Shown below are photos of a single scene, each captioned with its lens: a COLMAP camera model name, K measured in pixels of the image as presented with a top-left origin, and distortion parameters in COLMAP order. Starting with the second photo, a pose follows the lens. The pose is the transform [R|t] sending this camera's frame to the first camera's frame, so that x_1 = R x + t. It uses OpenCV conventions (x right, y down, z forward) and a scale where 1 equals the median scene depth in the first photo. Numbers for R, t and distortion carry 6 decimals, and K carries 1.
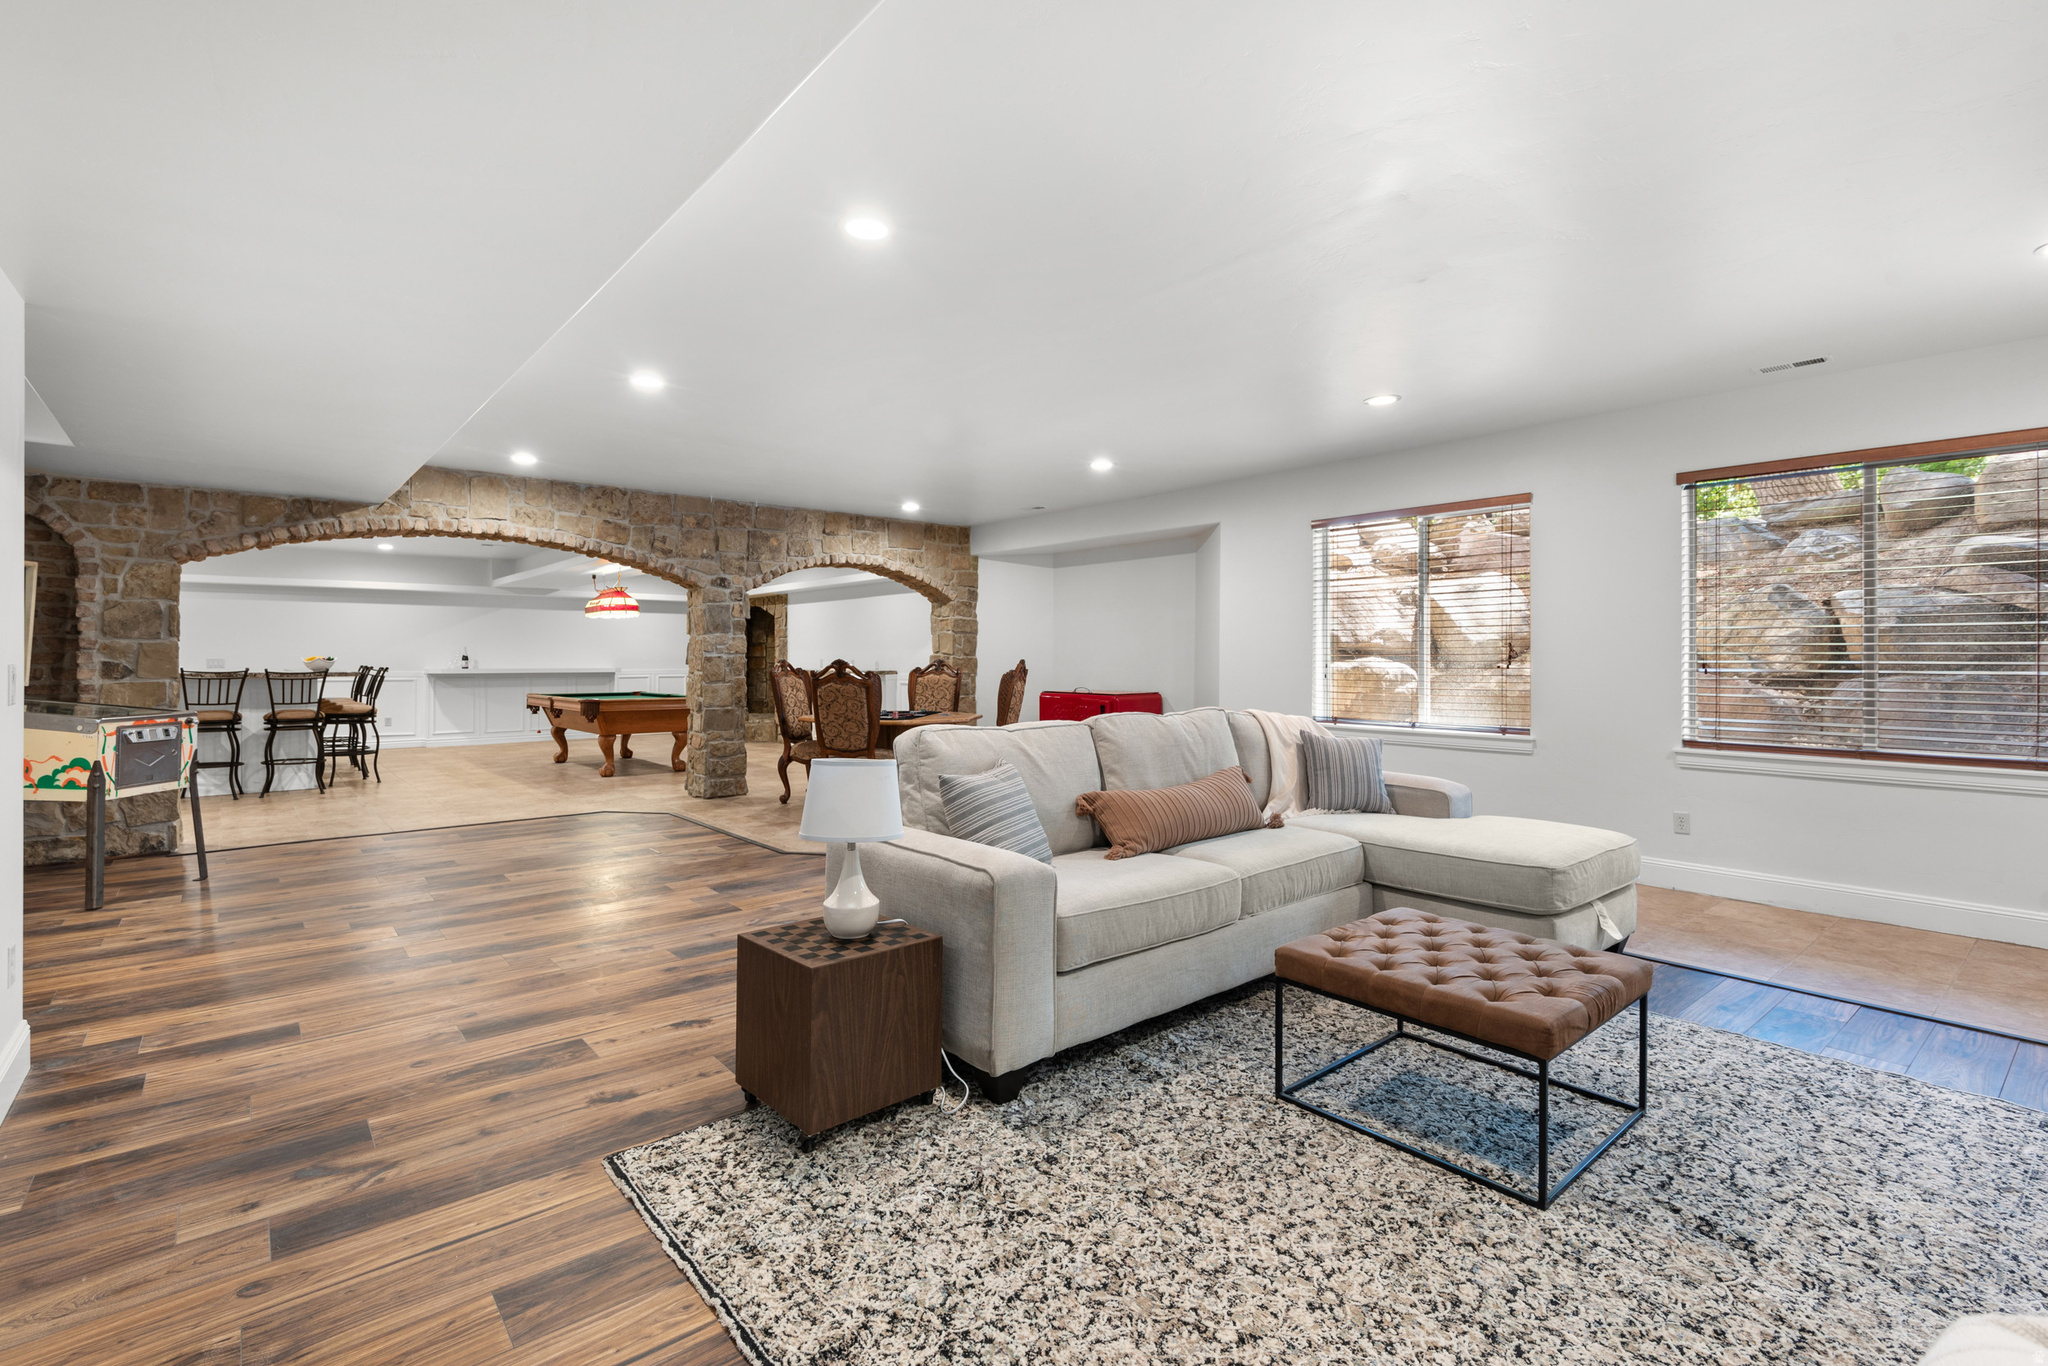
lens RADIAL K [[933.6, 0, 1031.4], [0, 933.6, 650.9], [0, 0, 1]] dist [0.038388, -0.022544]
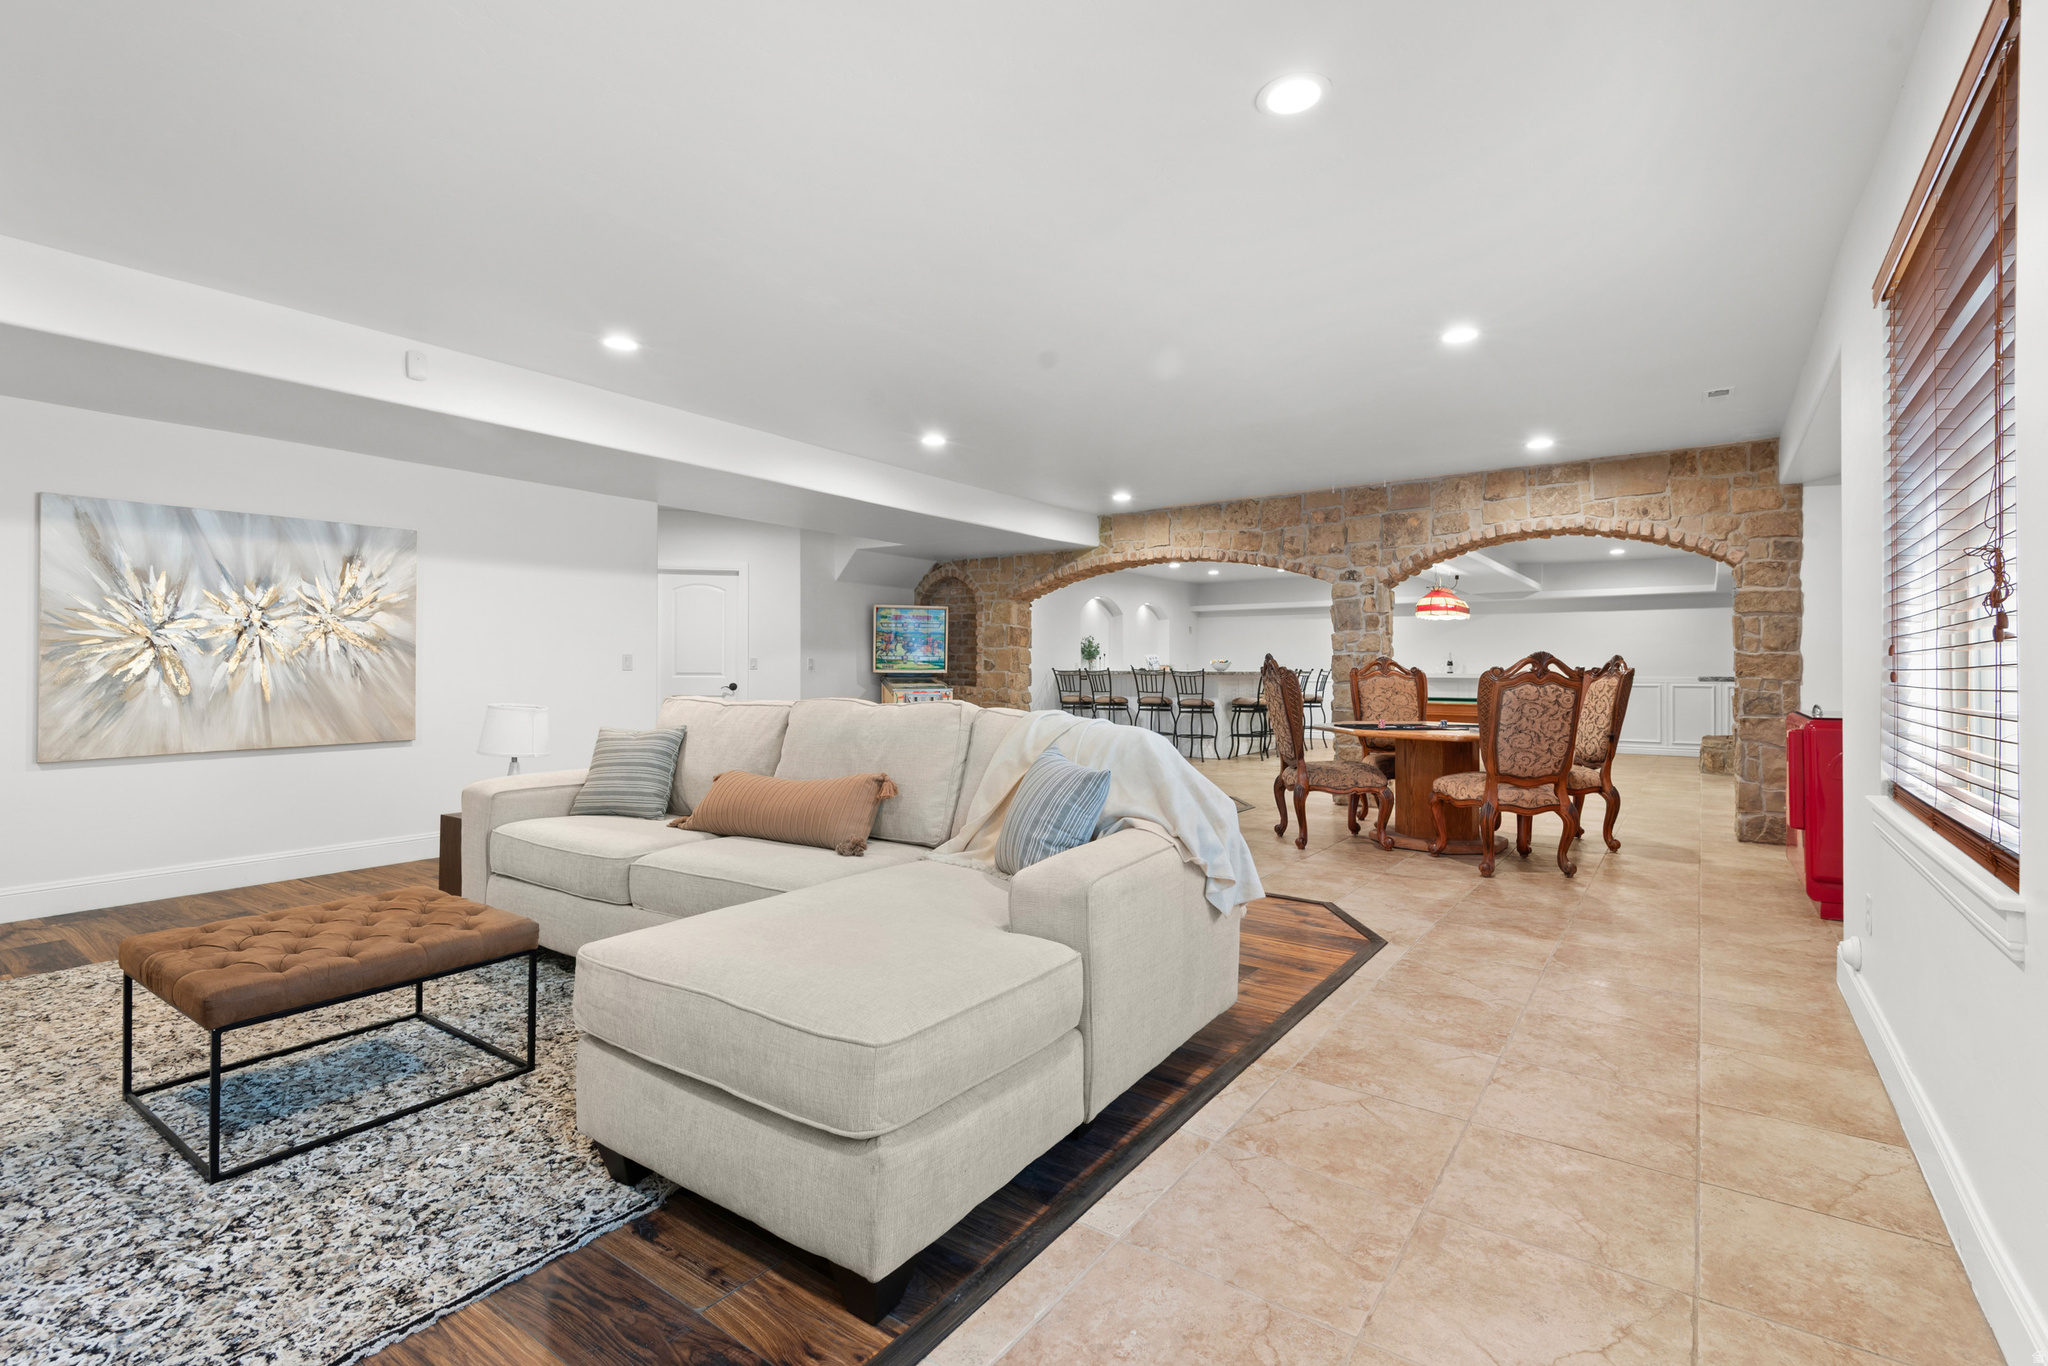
lens RADIAL K [[933.6, 0, 1031.4], [0, 933.6, 650.9], [0, 0, 1]] dist [0.038388, -0.022544]
pose [[0.241256, -0.019650, -0.970263, 0.527217], [0.003090, 0.999805, -0.019480, 0.020246], [0.970457, 0.001701, 0.241270, 0.489013]]
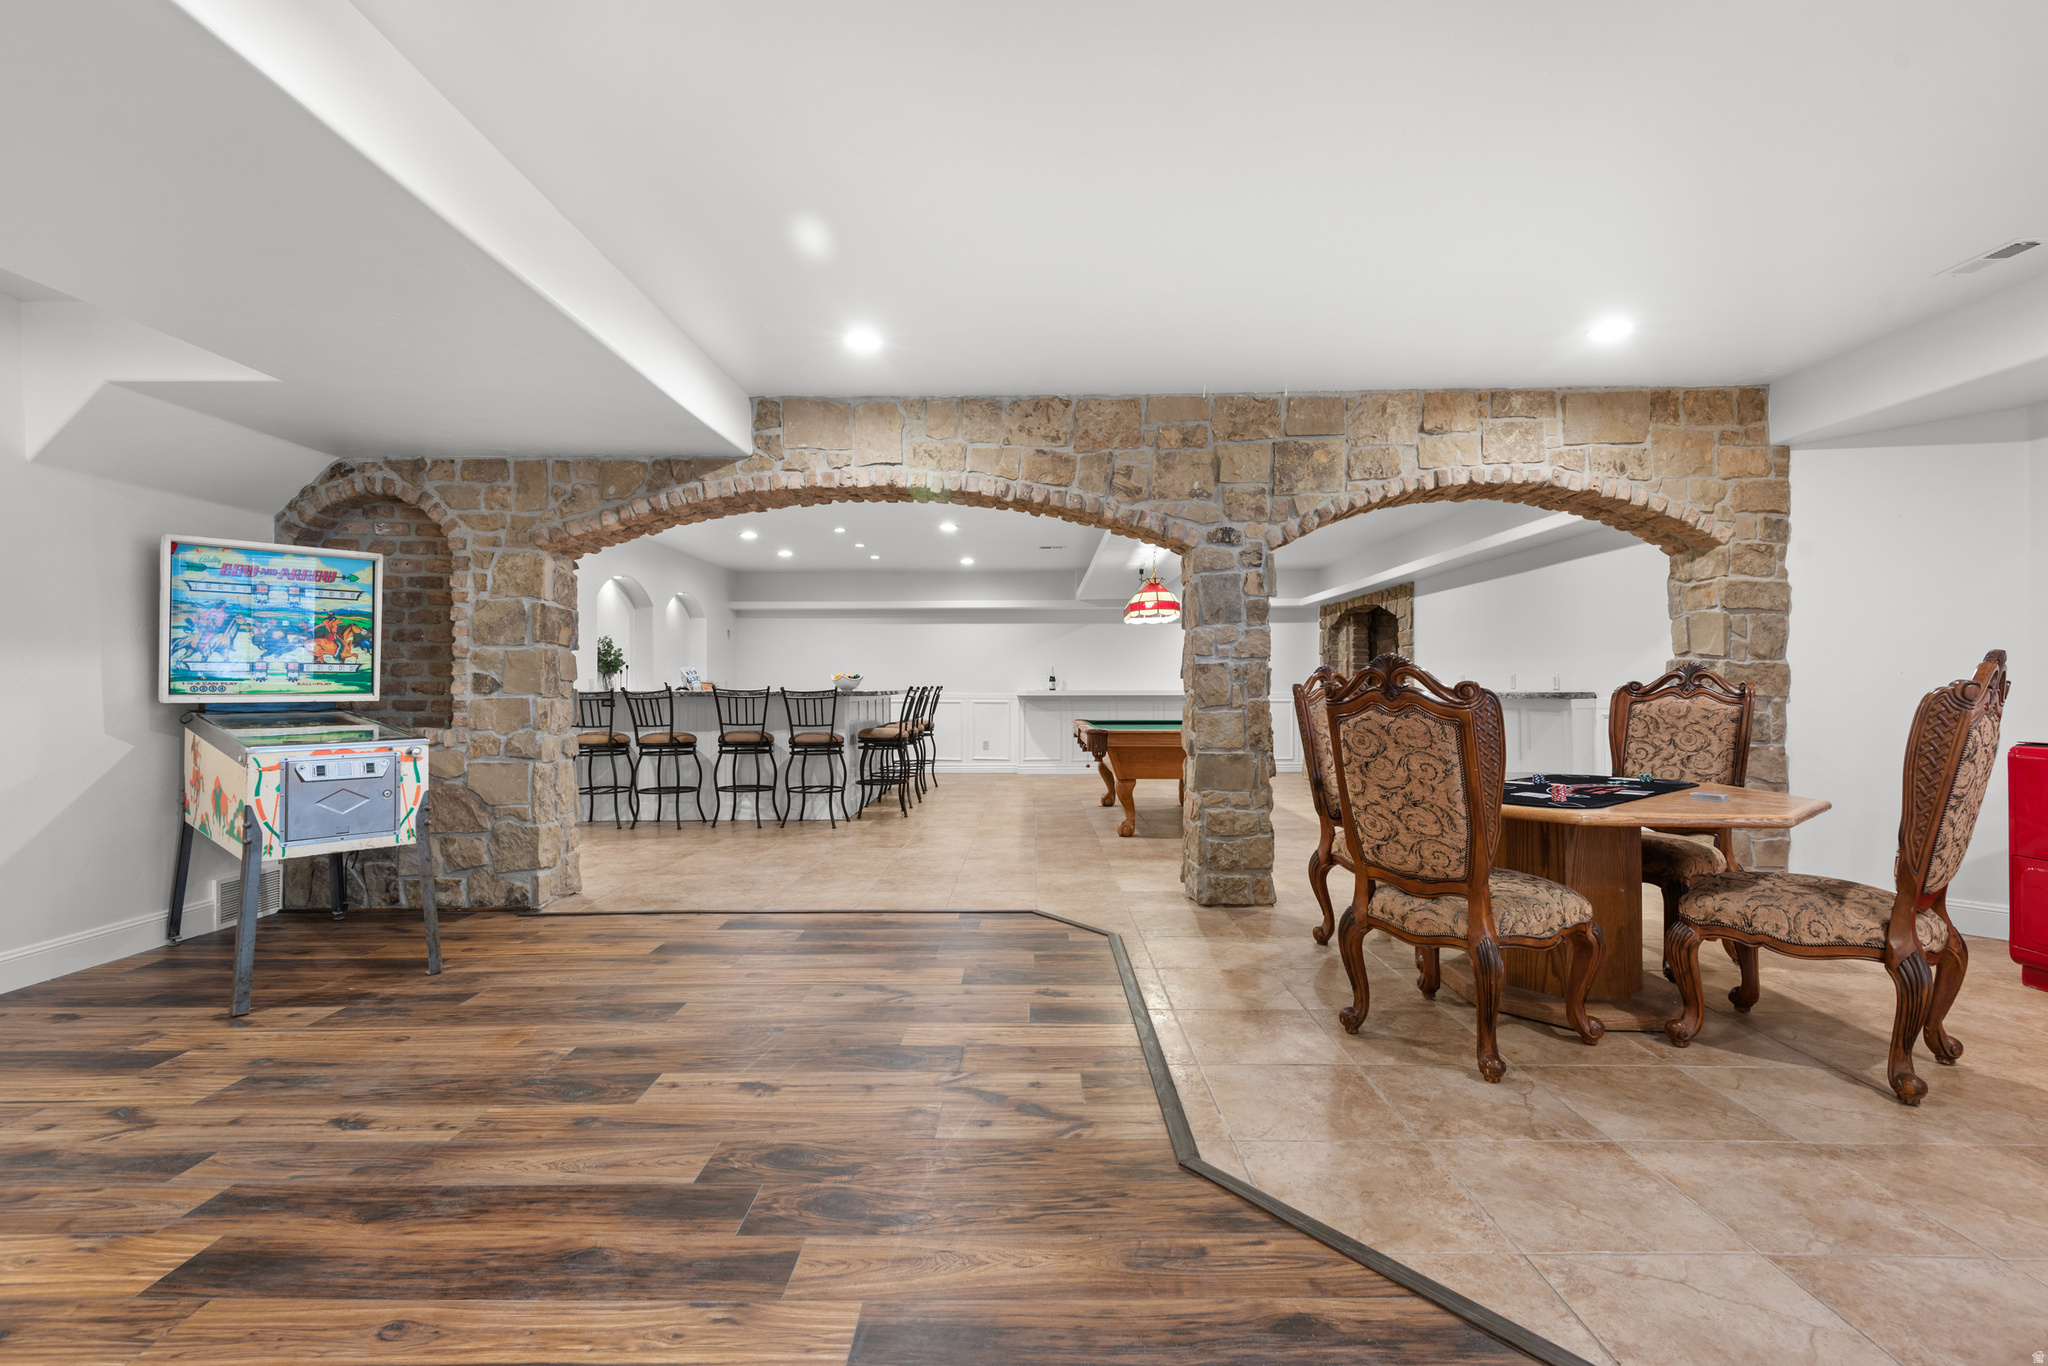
lens RADIAL K [[927.8, 0, 1023.3], [0, 927.8, 677.3], [0, 0, 1]] dist [0.043804, -0.031330]
pose [[0.754346, -0.009976, -0.656401, -0.049275], [0.009097, 0.999947, -0.004743, 0.016975], [0.656413, -0.002394, 0.754398, 0.507423]]
